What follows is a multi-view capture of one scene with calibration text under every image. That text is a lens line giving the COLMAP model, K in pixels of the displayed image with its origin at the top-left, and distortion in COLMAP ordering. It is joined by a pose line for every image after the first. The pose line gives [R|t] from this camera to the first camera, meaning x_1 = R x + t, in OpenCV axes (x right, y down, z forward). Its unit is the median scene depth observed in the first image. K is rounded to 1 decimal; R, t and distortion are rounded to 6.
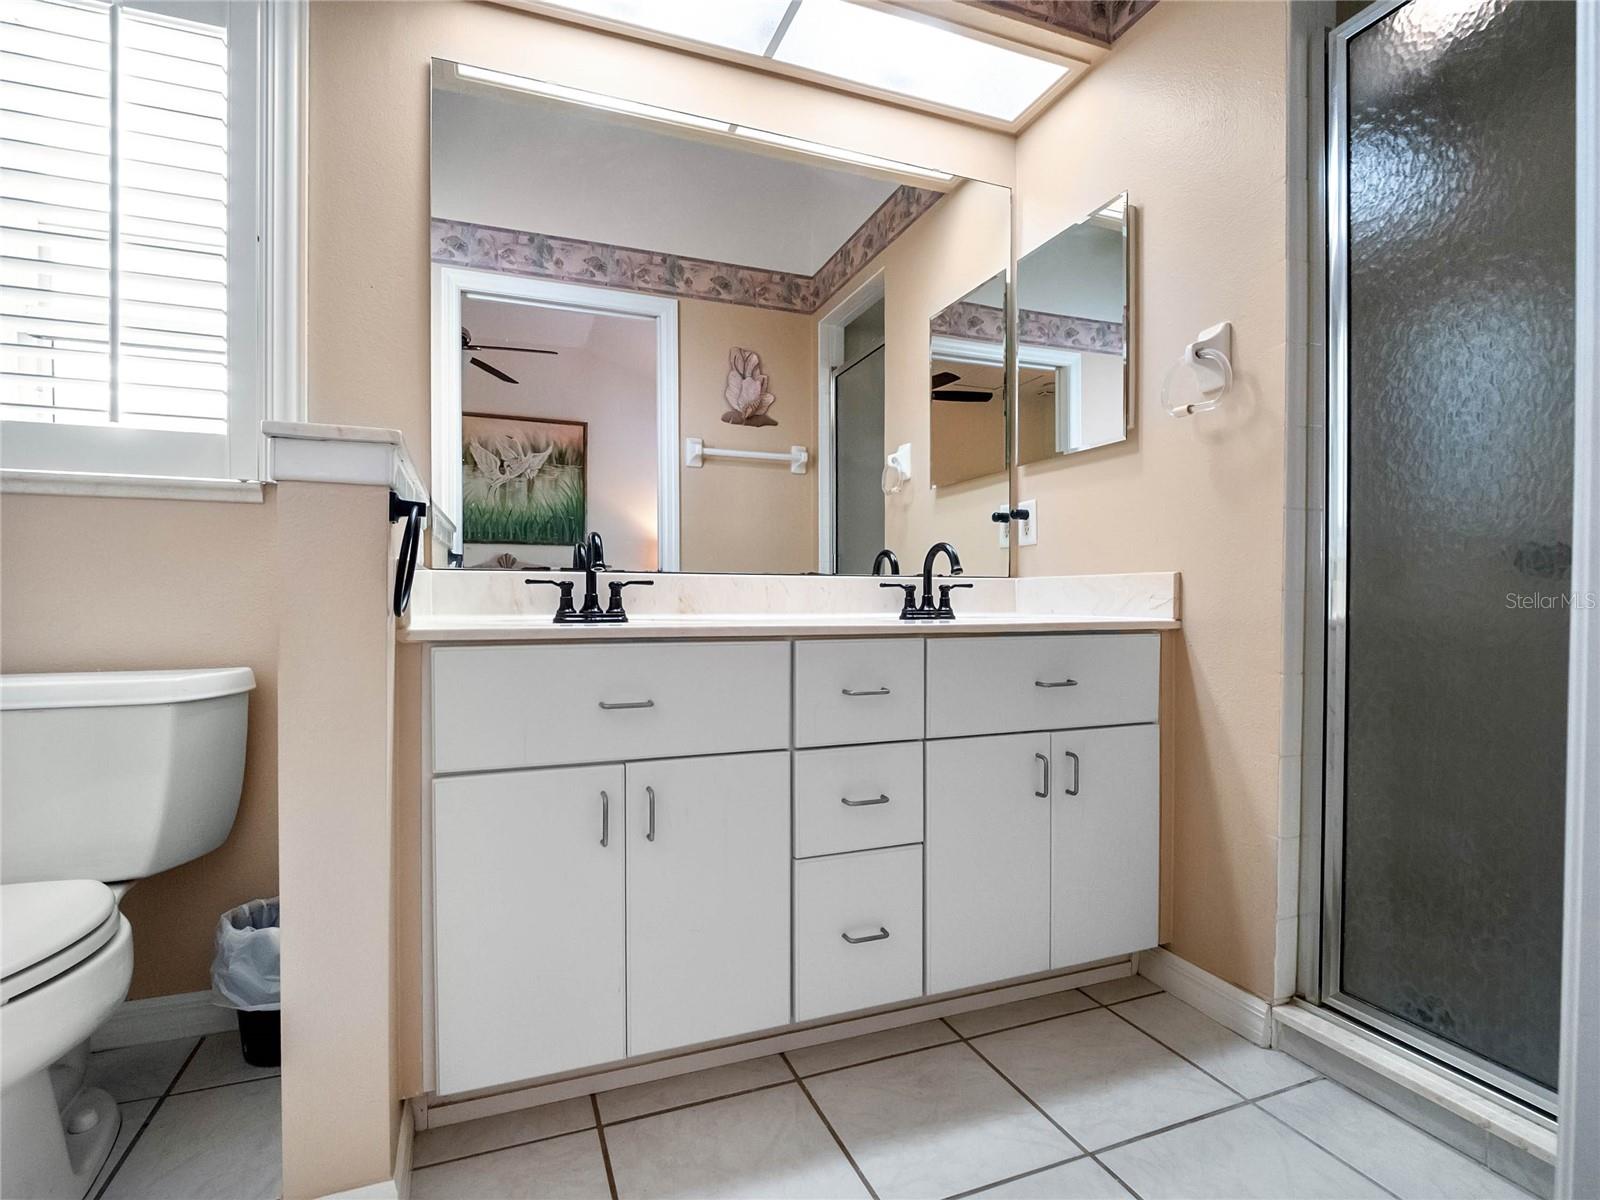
lens RADIAL K [[787.2, 0, 797.8], [0, 787.2, 602.0], [0, 0, 1]] dist [0.004054, -0.007460]
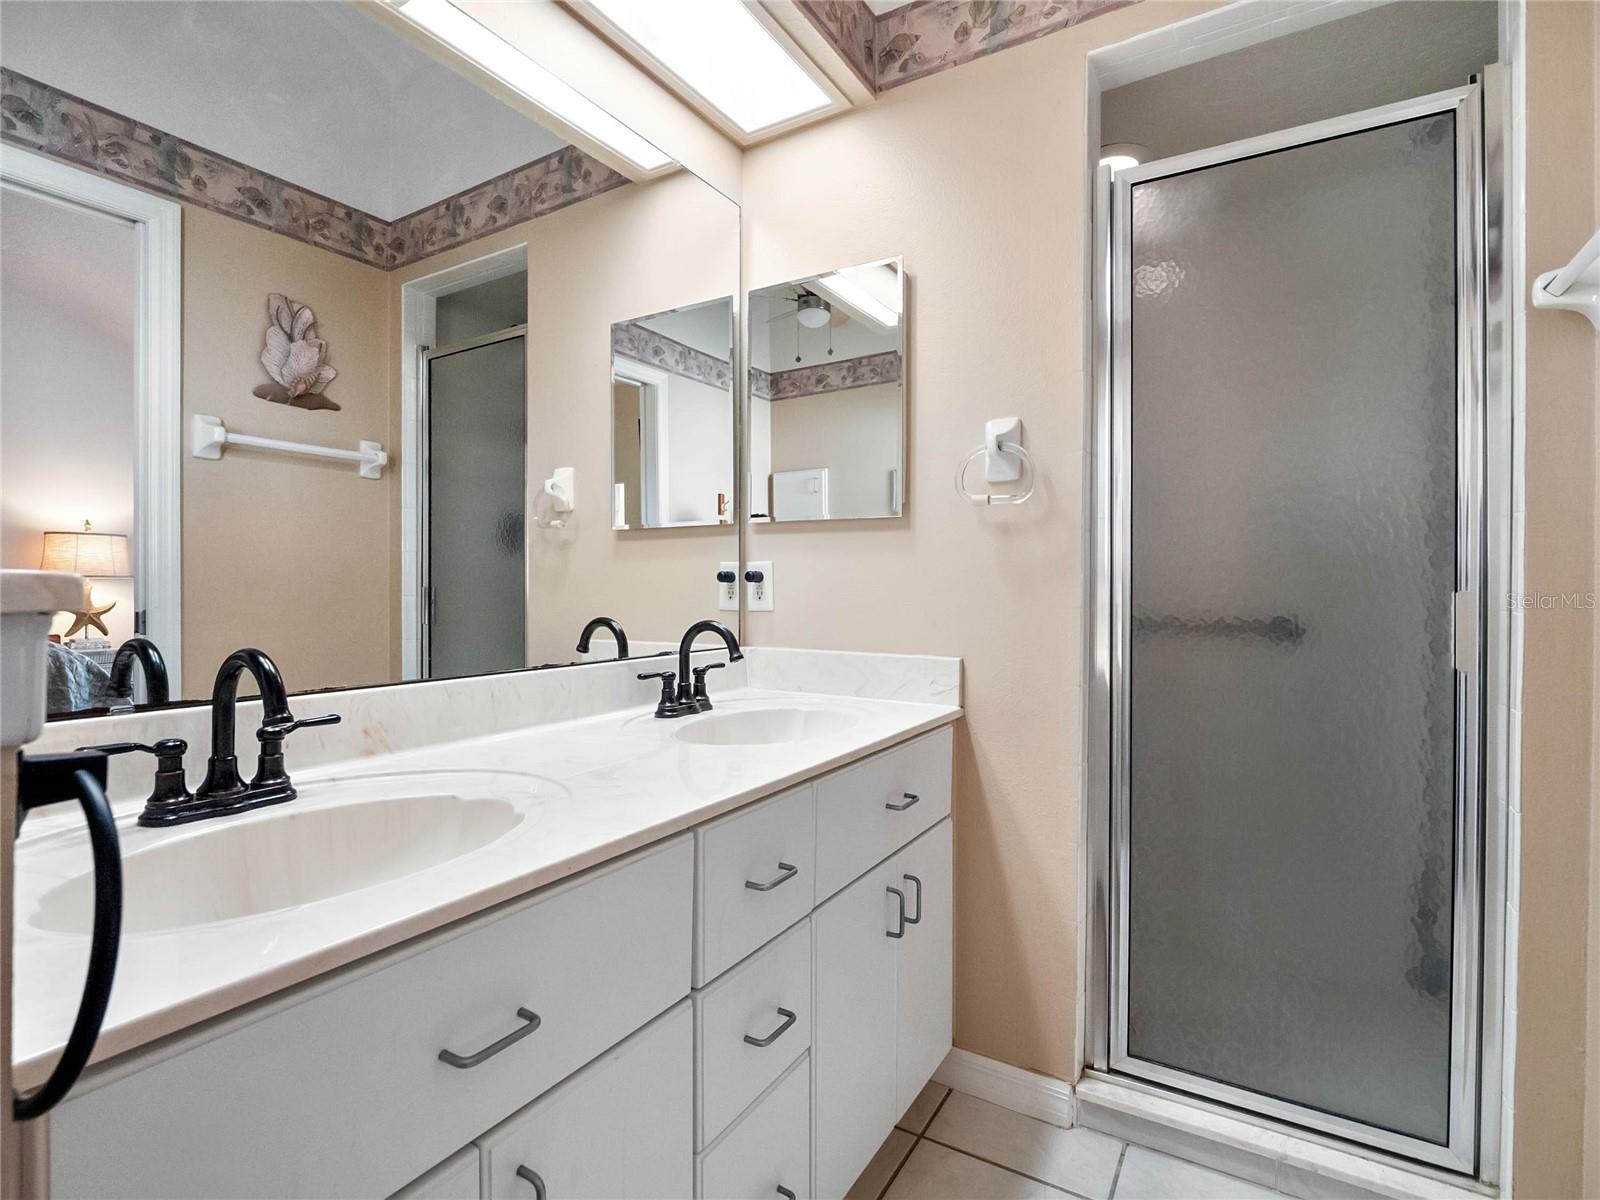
lens RADIAL K [[781.6, 0, 802.6], [0, 781.6, 589.6], [0, 0, 1]] dist [0.003297, -0.016647]
pose [[0.795872, 0.002265, 0.605461, -0.155207], [-0.001208, 0.999997, -0.002153, -0.070726], [-0.605464, 0.000982, 0.795872, 0.197744]]
